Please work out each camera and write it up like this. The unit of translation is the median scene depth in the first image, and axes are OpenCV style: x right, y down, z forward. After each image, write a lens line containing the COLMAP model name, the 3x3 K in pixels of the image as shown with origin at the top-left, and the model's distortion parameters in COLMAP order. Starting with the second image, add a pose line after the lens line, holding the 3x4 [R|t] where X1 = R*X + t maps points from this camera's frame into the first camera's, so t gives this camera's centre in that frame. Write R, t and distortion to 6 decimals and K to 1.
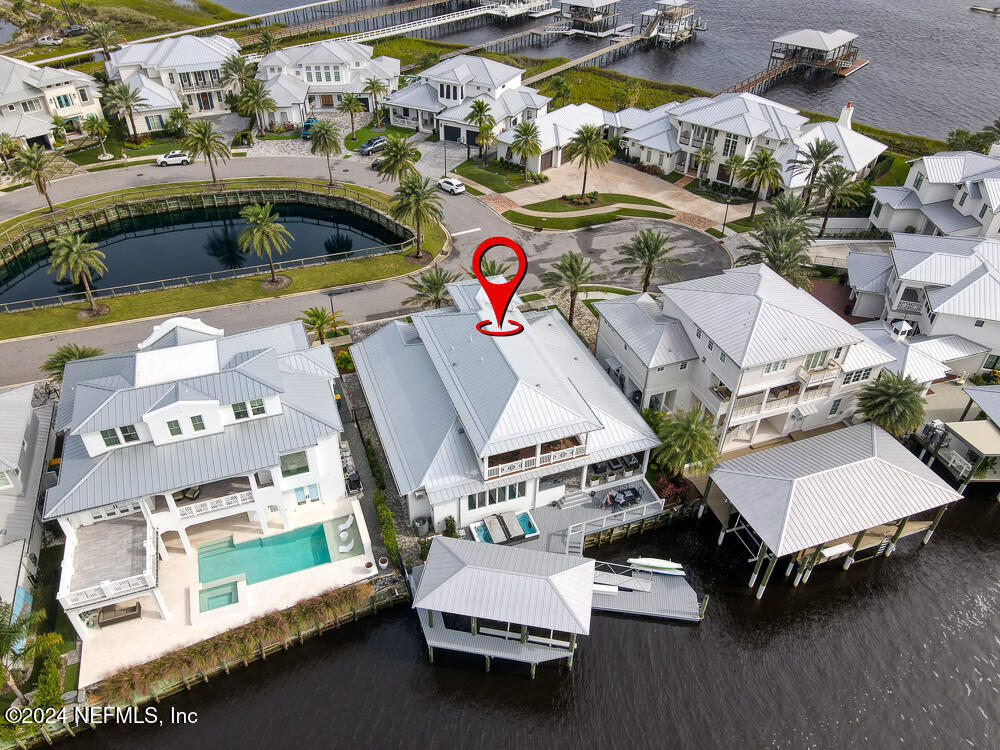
lens RADIAL K [[748.8, 0, 500.0], [0, 748.8, 375.0], [0, 0, 1]] dist [0.020701, -0.000341]
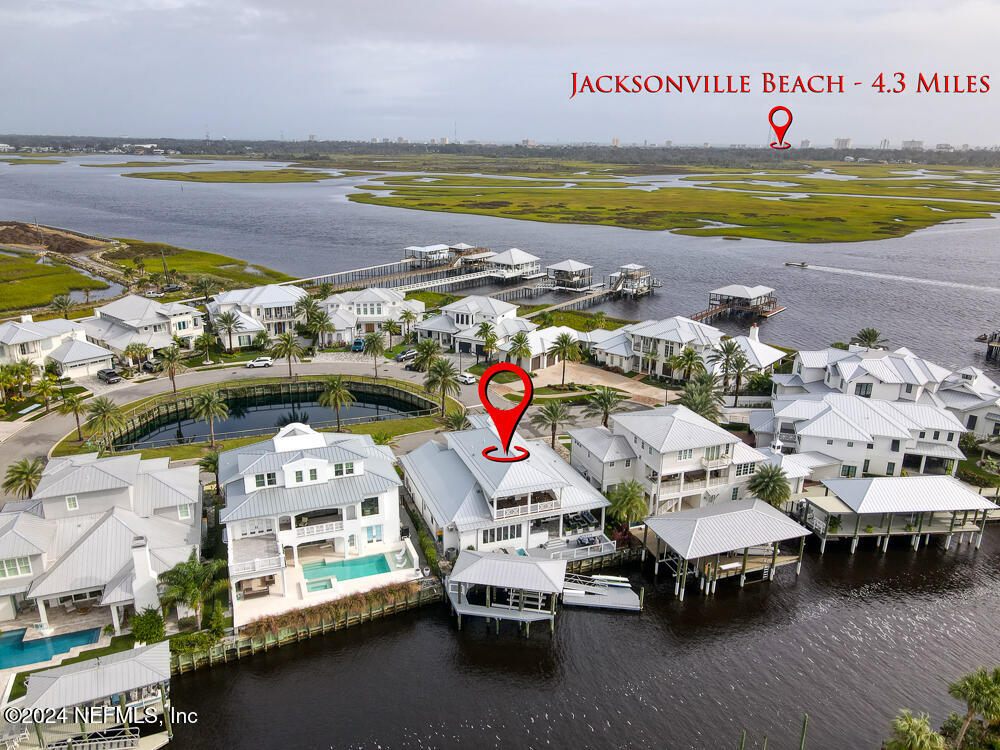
lens RADIAL K [[797.7, 0, 500.0], [0, 797.7, 375.0], [0, 0, 1]] dist [-0.003184, 0.005651]
pose [[0.999990, -0.002879, 0.003411, -0.007533], [0.003885, 0.937747, -0.347297, 0.247030], [-0.002199, 0.347307, 0.937749, -0.354955]]
